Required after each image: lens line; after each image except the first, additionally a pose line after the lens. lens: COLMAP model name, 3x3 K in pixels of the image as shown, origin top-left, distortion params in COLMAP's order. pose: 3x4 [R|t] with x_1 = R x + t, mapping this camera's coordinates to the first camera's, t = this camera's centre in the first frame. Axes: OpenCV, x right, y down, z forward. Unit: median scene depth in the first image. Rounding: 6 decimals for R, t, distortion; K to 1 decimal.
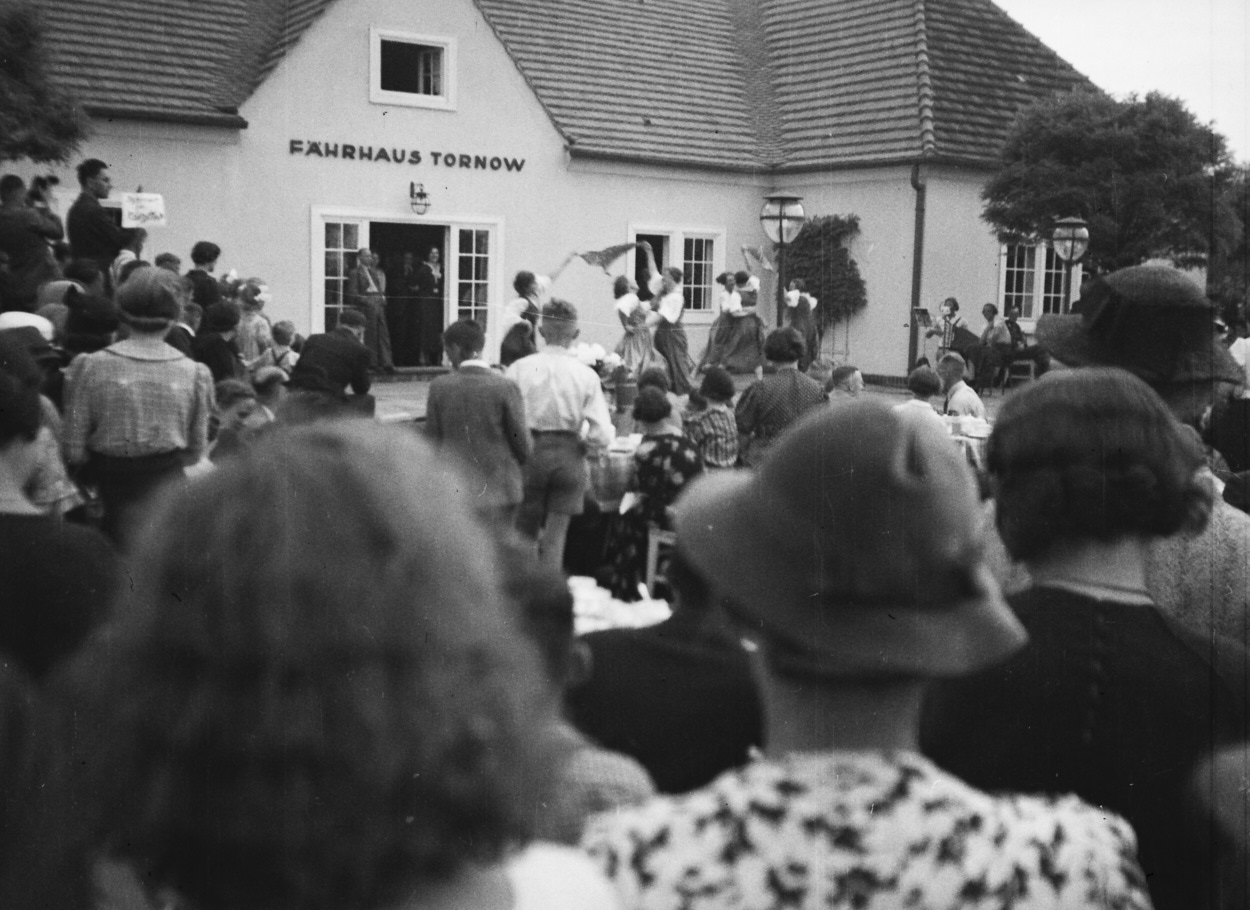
lens RADIAL K [[1484.0, 0, 627.5], [0, 1484.0, 366.6], [0, 0, 1]] dist [0.007551, 0.023078]
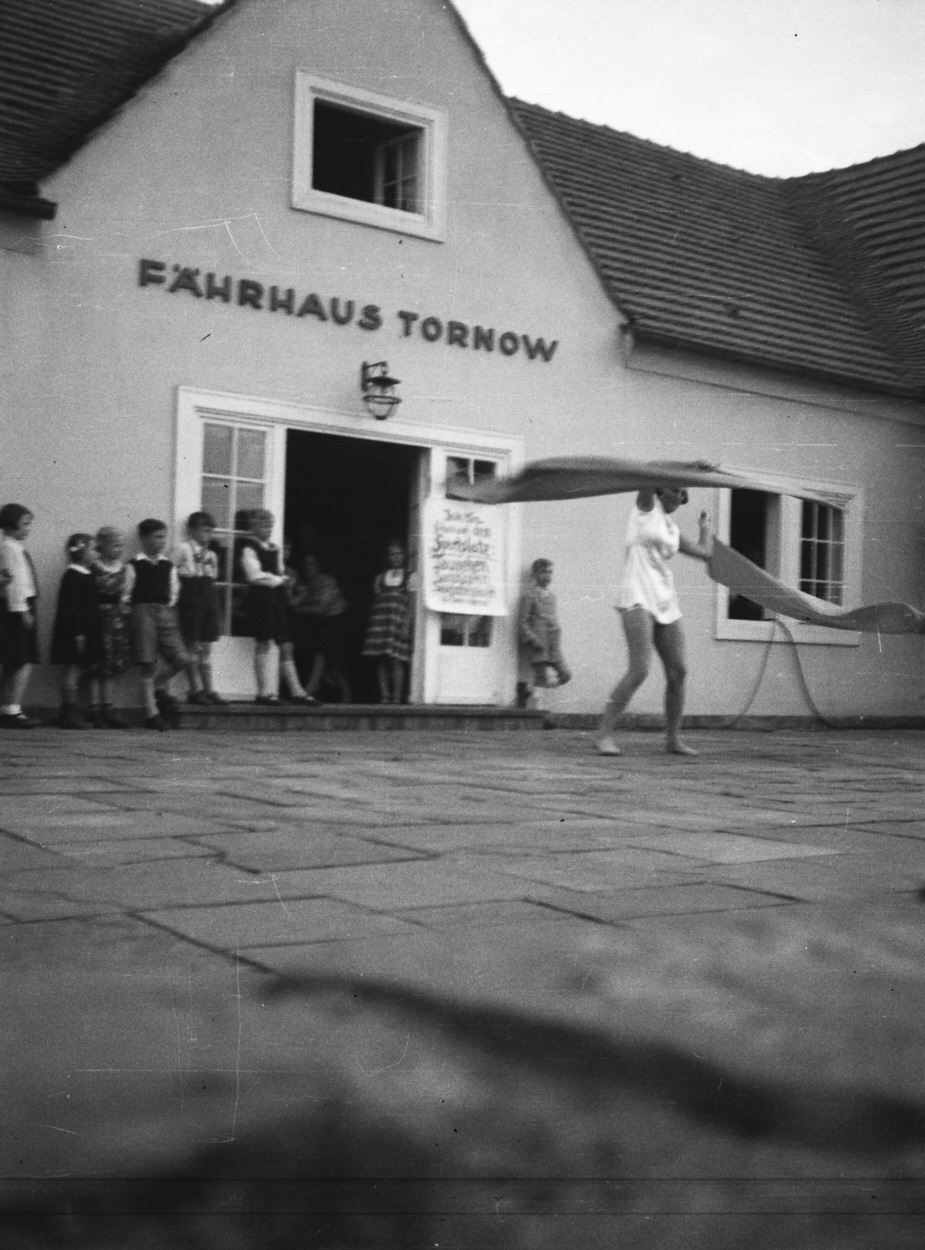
lens RADIAL K [[1473.9, 0, 482.4], [0, 1473.9, 640.2], [0, 0, 1]] dist [0.002974, -0.025725]
pose [[0.999915, 0.010568, -0.007681, -0.097261], [-0.011062, 0.997665, -0.067397, 0.012808], [0.006951, 0.067476, 0.997697, 0.471846]]
